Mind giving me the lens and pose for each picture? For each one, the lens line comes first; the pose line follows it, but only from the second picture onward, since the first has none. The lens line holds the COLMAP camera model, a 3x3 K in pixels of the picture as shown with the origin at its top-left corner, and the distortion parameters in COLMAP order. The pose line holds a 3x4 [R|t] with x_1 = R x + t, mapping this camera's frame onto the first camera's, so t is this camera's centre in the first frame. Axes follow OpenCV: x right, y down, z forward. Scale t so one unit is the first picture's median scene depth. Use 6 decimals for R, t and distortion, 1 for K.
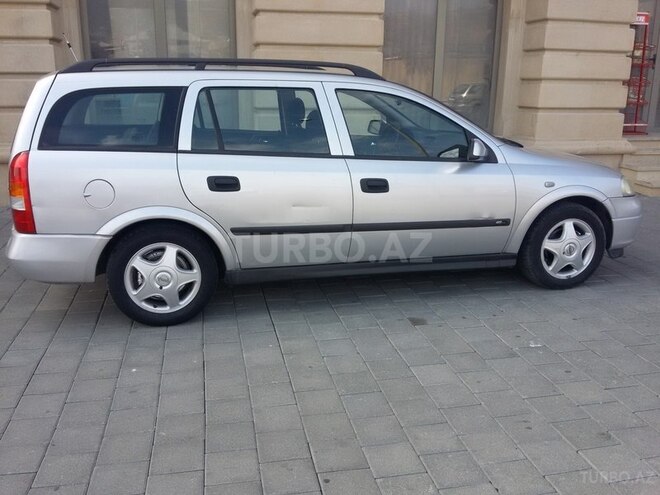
lens RADIAL K [[619.6, 0, 331.5], [0, 619.6, 247.6], [0, 0, 1]] dist [0.023910, 0.000000]
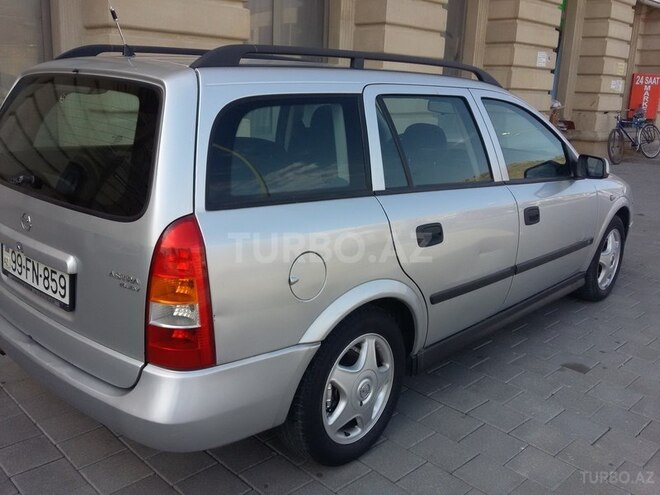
lens RADIAL K [[619.6, 0, 329.2], [0, 619.6, 243.6], [0, 0, 1]] dist [0.023910, 0.000000]
pose [[0.845018, -0.111567, 0.522969, -0.590251], [0.111457, 0.993260, 0.031802, -0.118917], [-0.522993, 0.031415, 0.851758, 0.436994]]
